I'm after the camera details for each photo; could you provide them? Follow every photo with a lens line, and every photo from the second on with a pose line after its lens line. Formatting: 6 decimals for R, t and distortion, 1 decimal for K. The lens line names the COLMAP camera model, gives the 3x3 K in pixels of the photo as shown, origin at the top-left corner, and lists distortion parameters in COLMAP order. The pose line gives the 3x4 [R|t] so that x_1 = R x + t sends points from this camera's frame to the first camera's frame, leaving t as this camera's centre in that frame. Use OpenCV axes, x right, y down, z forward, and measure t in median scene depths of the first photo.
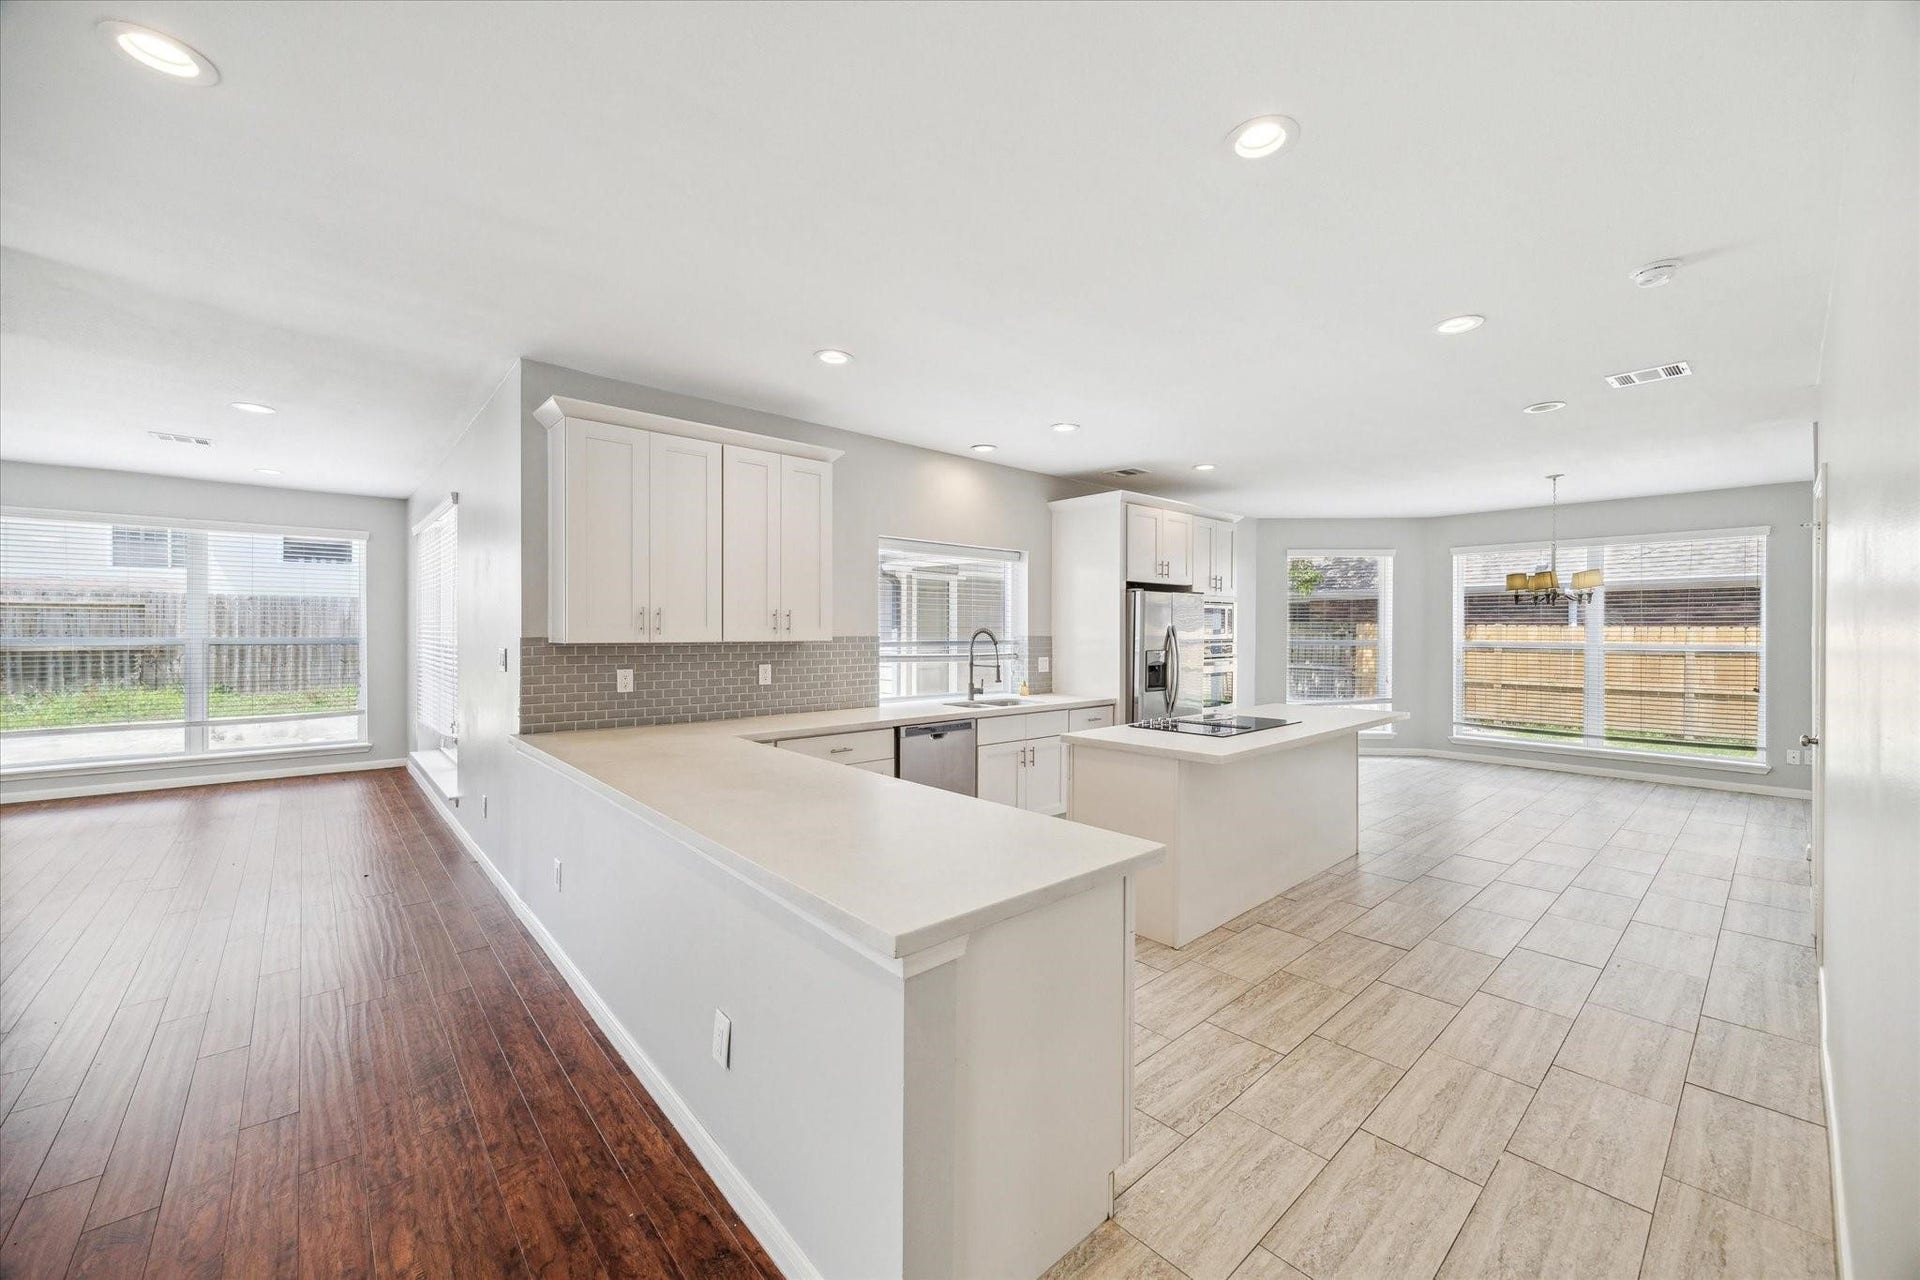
lens RADIAL K [[739.3, 0, 969.2], [0, 739.3, 644.7], [0, 0, 1]] dist [0.001322, -0.000003]
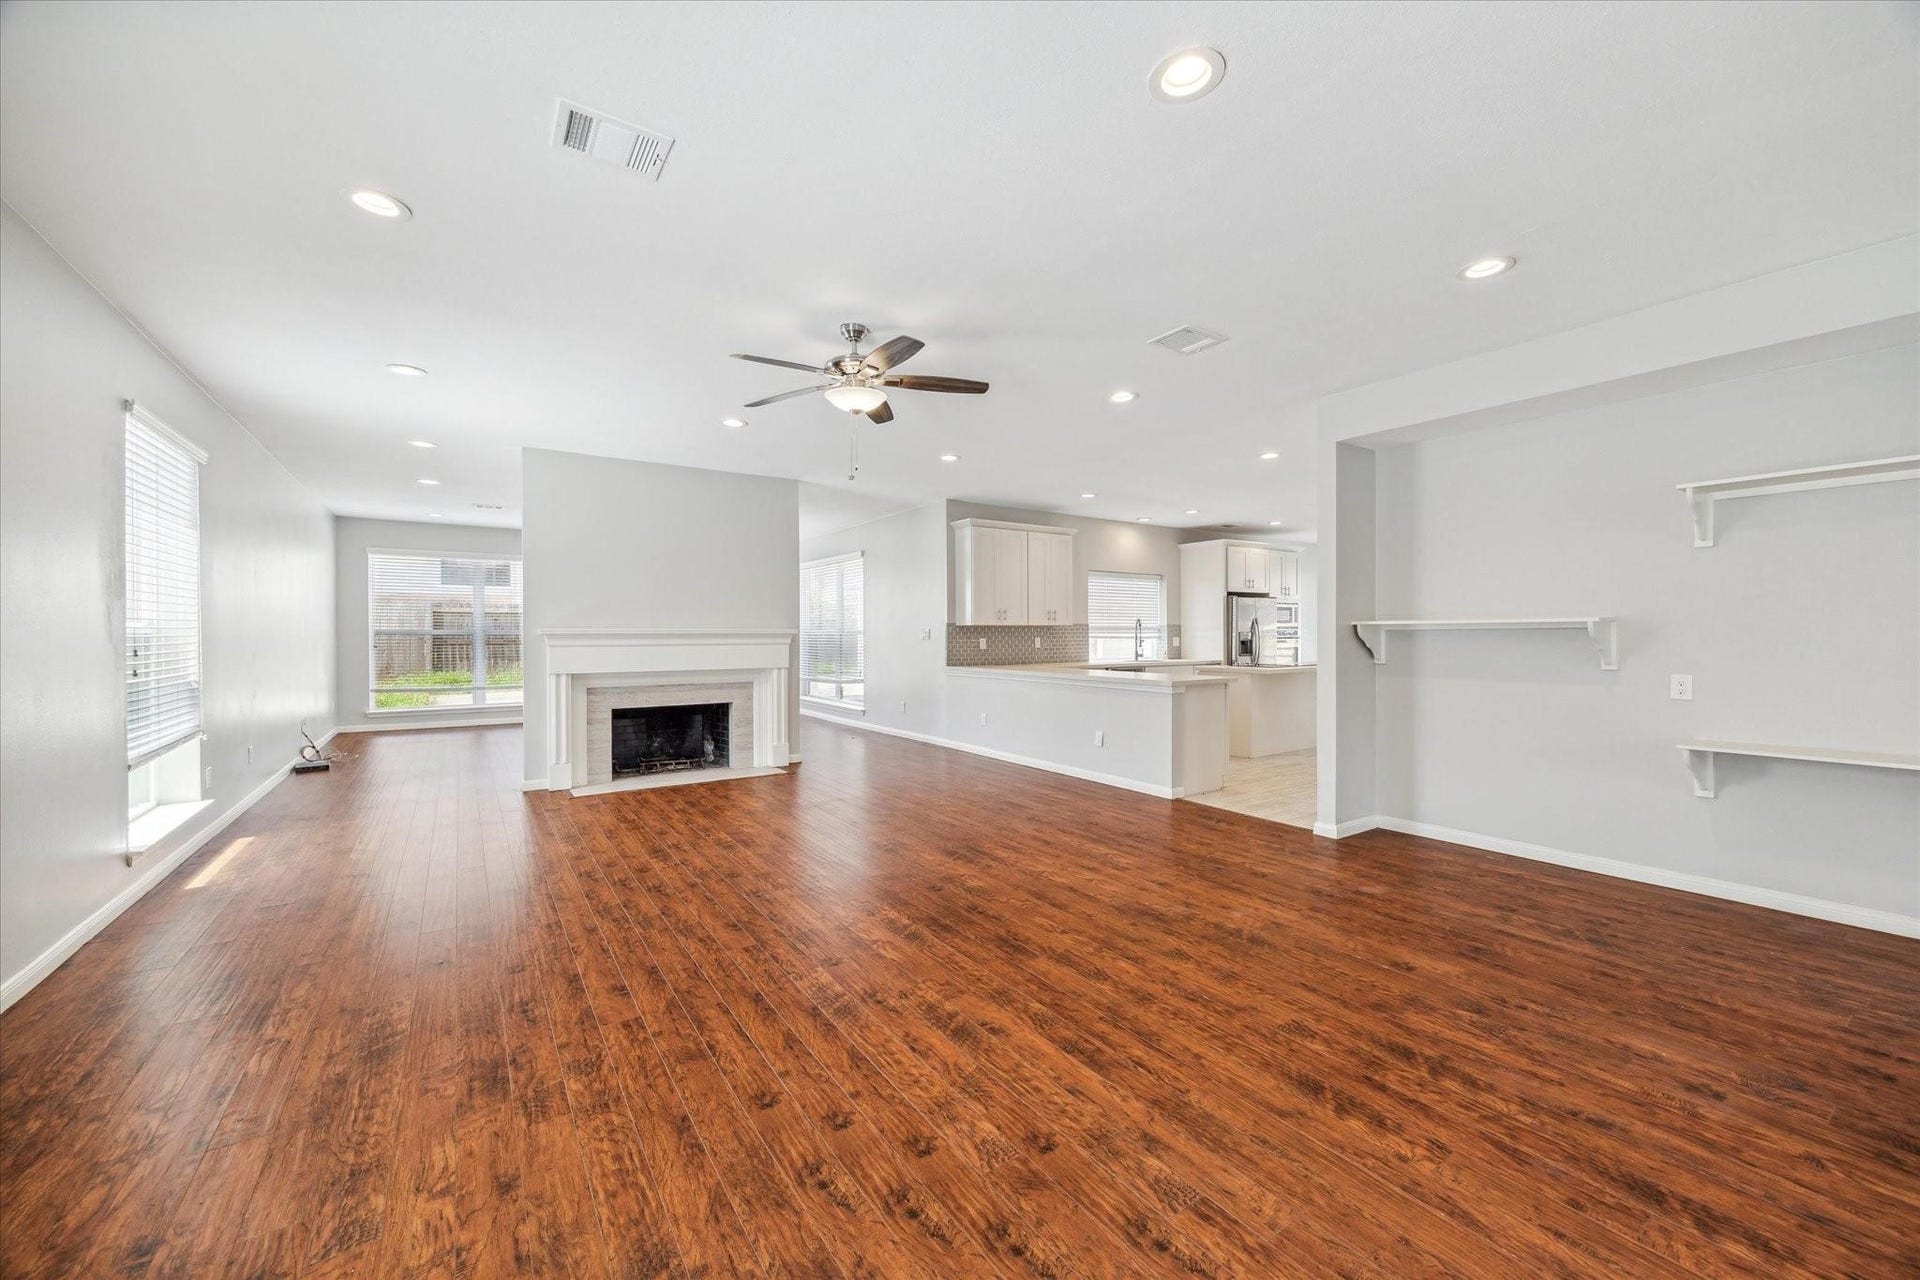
lens RADIAL K [[739.3, 0, 957.0], [0, 739.3, 631.0], [0, 0, 1]] dist [0.001322, -0.000003]
pose [[0.989871, -0.003949, -0.141913, -0.166457], [0.001233, 0.999815, -0.019216, 0.037209], [0.141962, 0.018847, 0.989693, -0.794518]]
